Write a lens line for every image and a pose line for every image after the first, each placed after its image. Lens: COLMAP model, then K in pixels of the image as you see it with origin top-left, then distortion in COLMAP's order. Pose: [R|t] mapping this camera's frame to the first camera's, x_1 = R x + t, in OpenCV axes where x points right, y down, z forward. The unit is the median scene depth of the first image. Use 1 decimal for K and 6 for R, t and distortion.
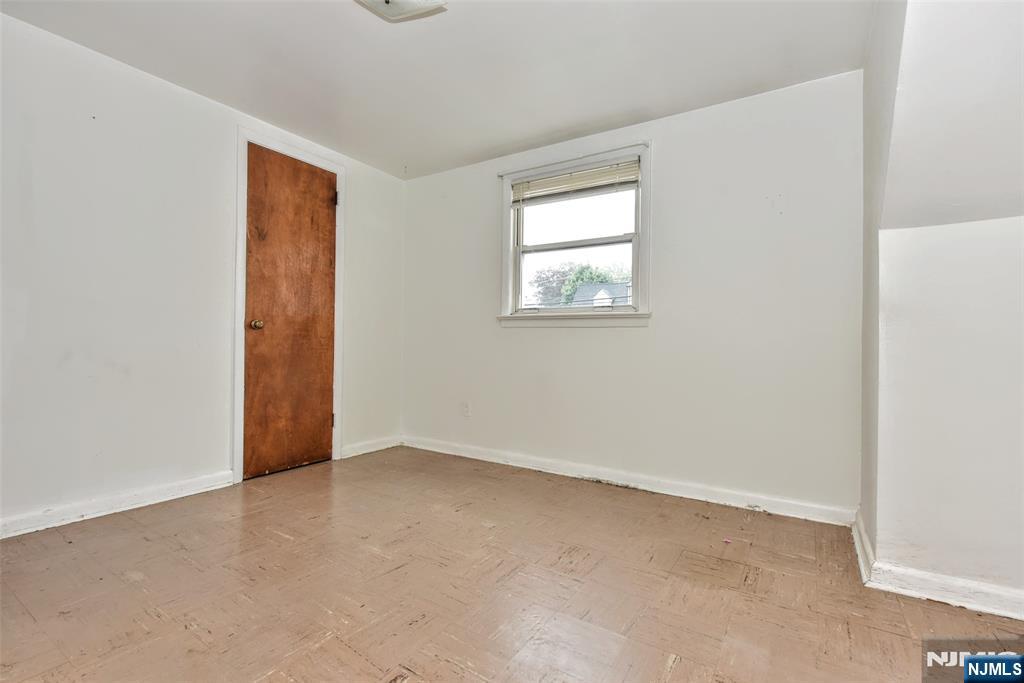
lens RADIAL K [[462.4, 0, 545.2], [0, 462.4, 337.7], [0, 0, 1]] dist [-0.002331, -0.000397]
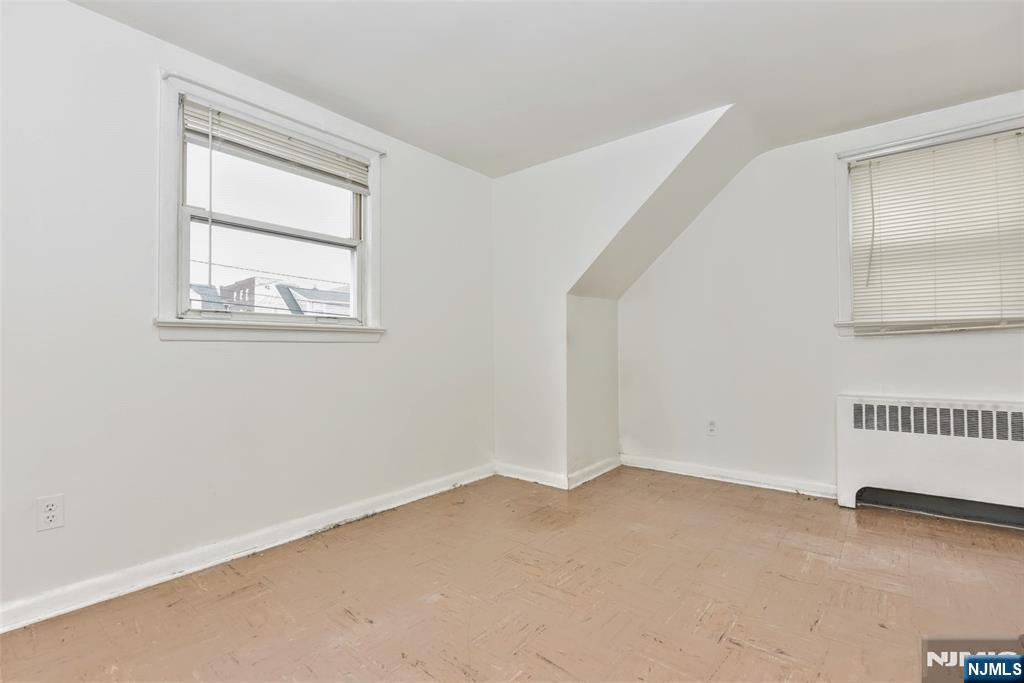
lens RADIAL K [[450.6, 0, 501.9], [0, 450.6, 340.0], [0, 0, 1]] dist [-0.008997, -0.000533]
pose [[0.165213, 0.007368, 0.986230, -0.668246], [-0.002465, 0.999972, -0.007058, -0.023223], [-0.986255, -0.001265, 0.165226, 0.589747]]
